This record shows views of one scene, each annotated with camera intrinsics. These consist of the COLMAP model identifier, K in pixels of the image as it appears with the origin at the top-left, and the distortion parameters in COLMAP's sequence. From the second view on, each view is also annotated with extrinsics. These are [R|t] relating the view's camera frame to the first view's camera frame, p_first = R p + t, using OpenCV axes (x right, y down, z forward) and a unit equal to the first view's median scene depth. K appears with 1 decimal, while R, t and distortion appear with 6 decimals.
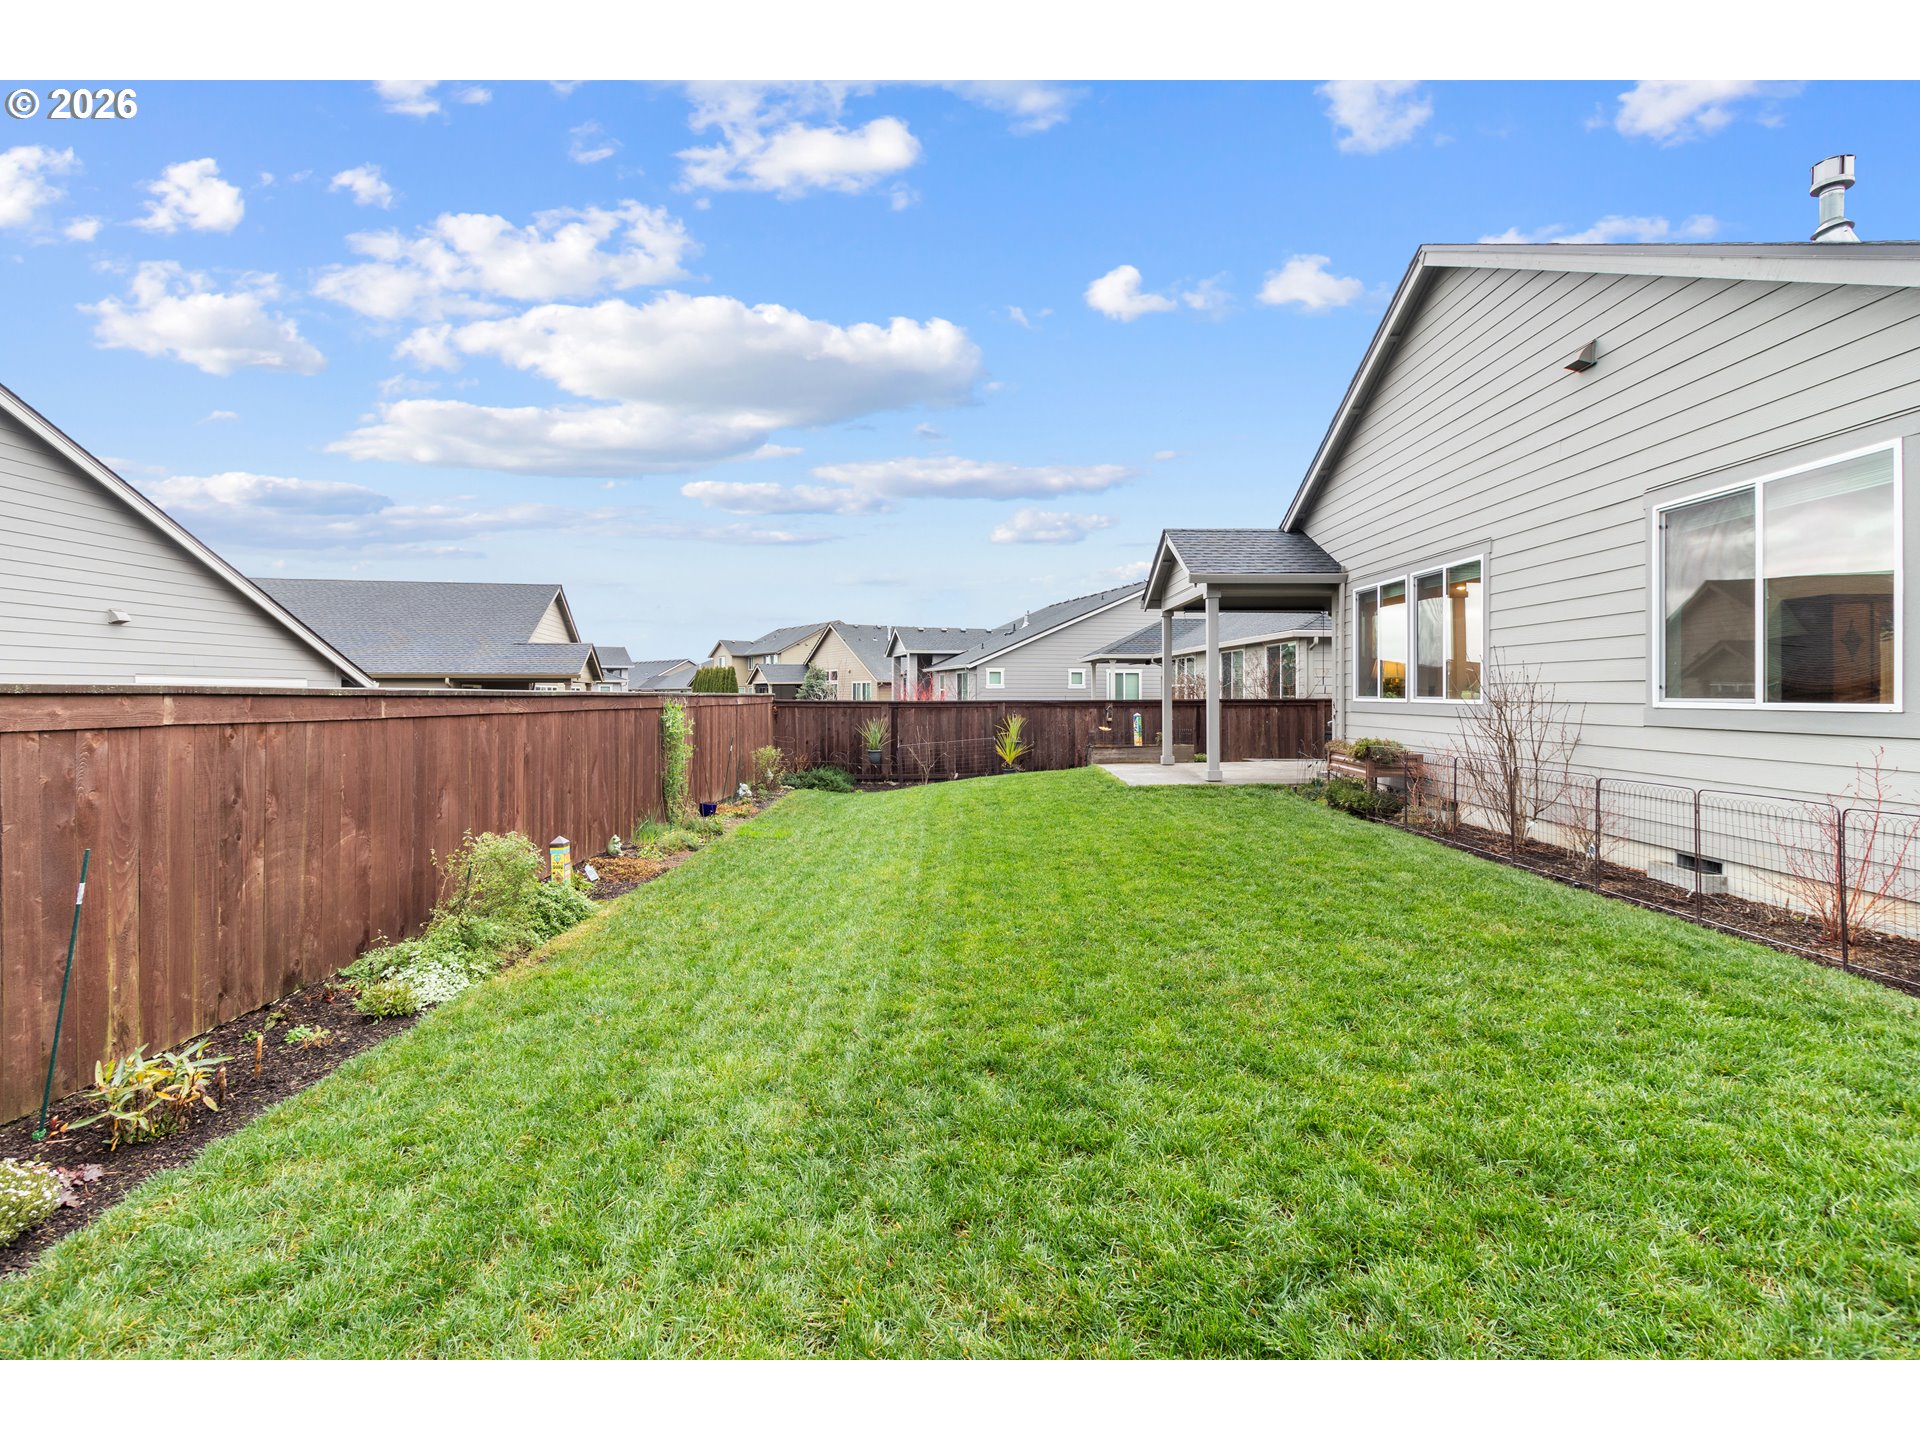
lens RADIAL K [[907.4, 0, 957.4], [0, 907.4, 699.3], [0, 0, 1]] dist [0.001850, 0.000559]
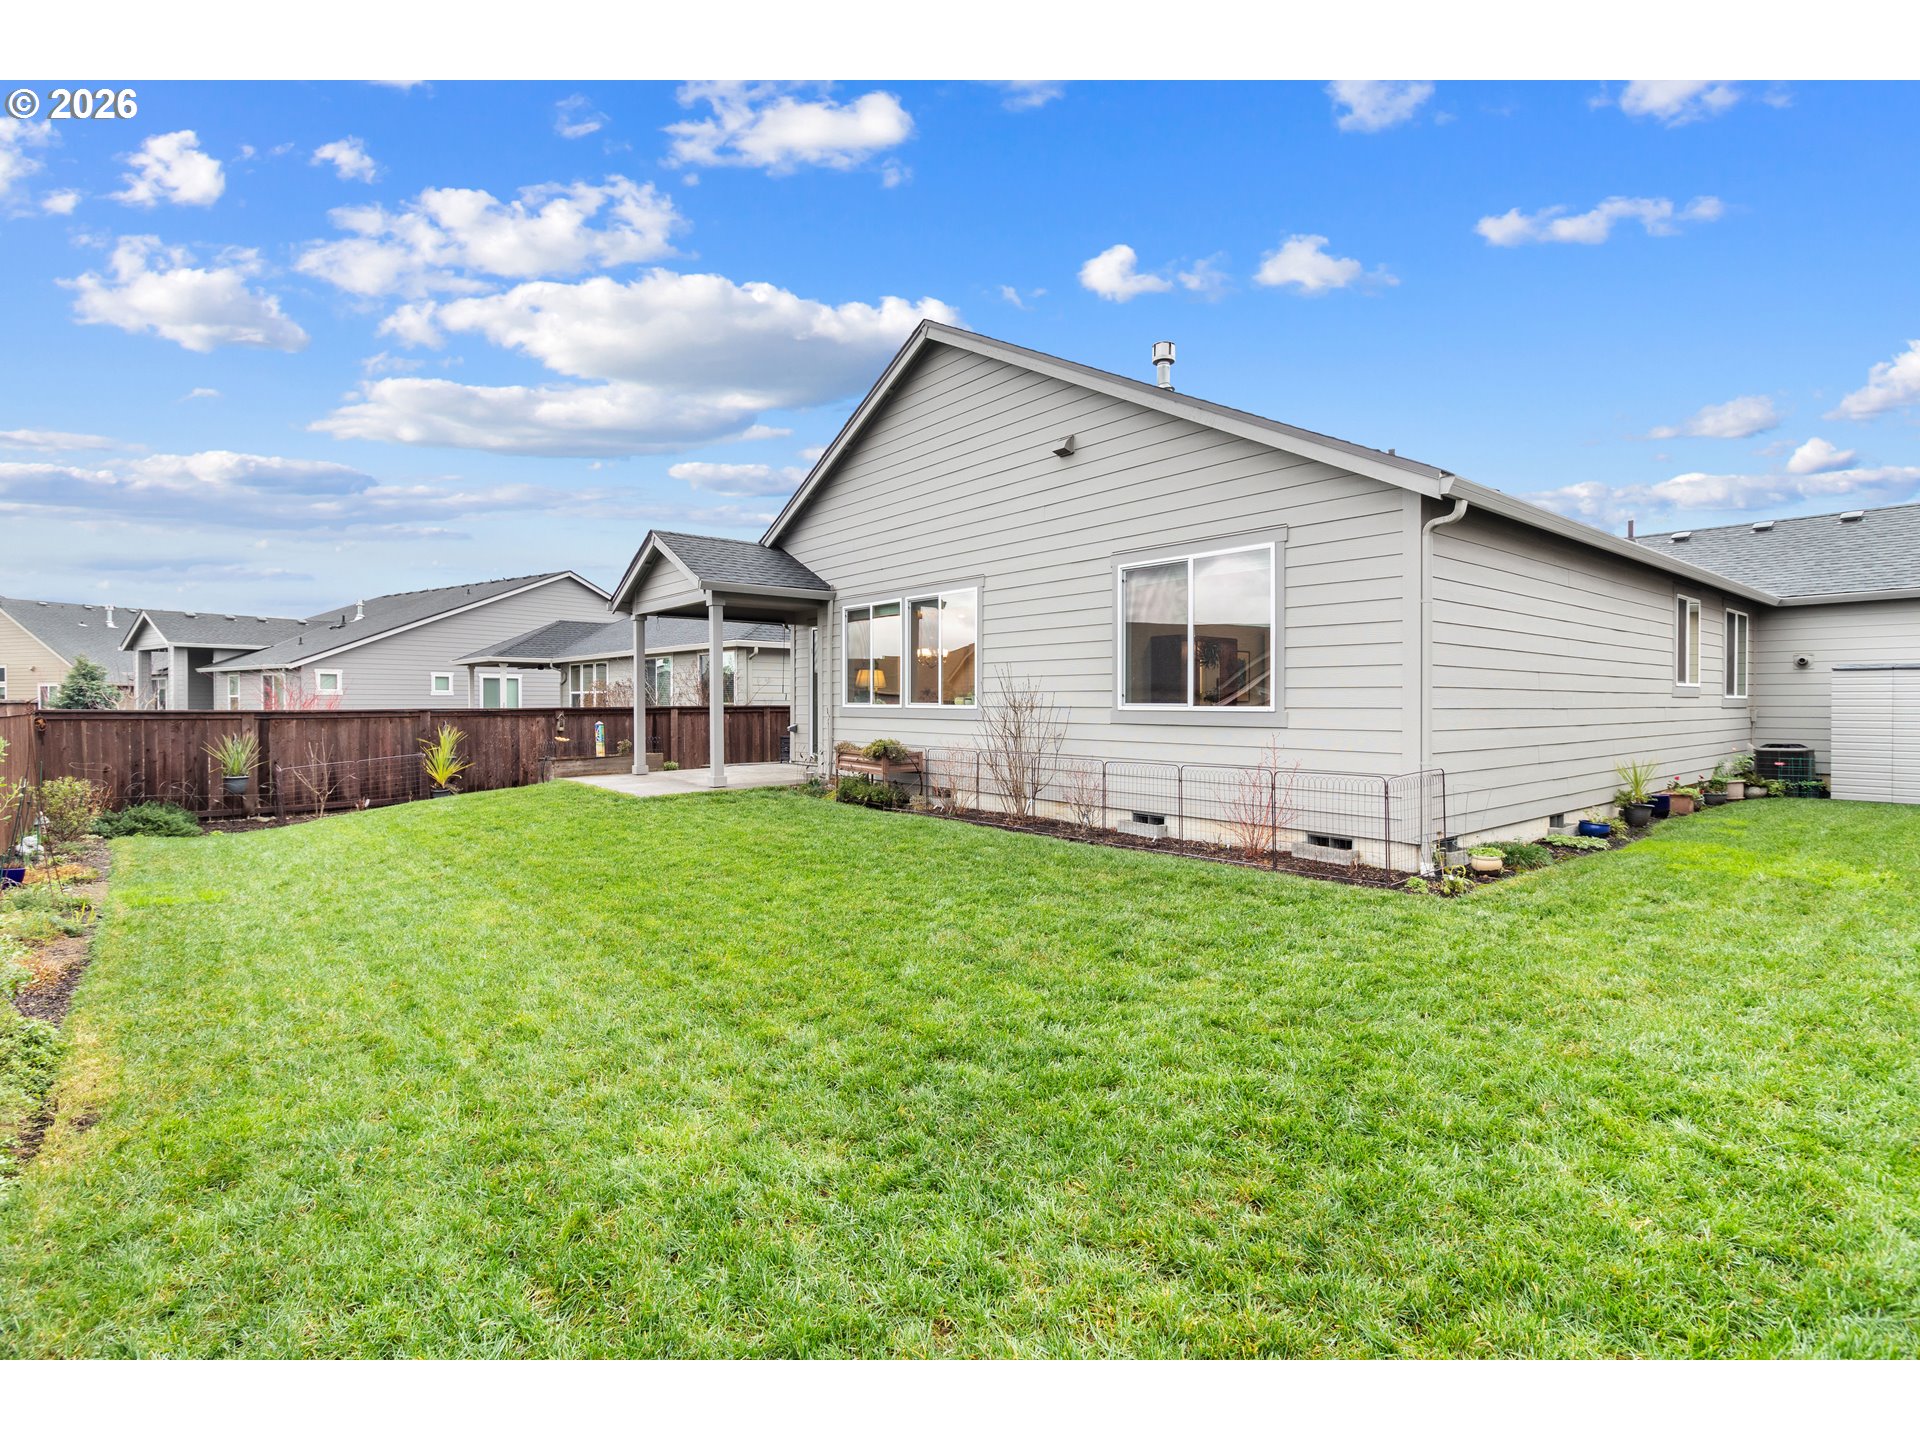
lens RADIAL K [[907.4, 0, 957.4], [0, 907.4, 699.3], [0, 0, 1]] dist [0.001850, 0.000559]
pose [[0.756776, 0.001697, 0.653672, -0.176935], [0.004128, 0.999964, -0.007376, 0.000867], [-0.653661, 0.008281, 0.756742, 0.065499]]
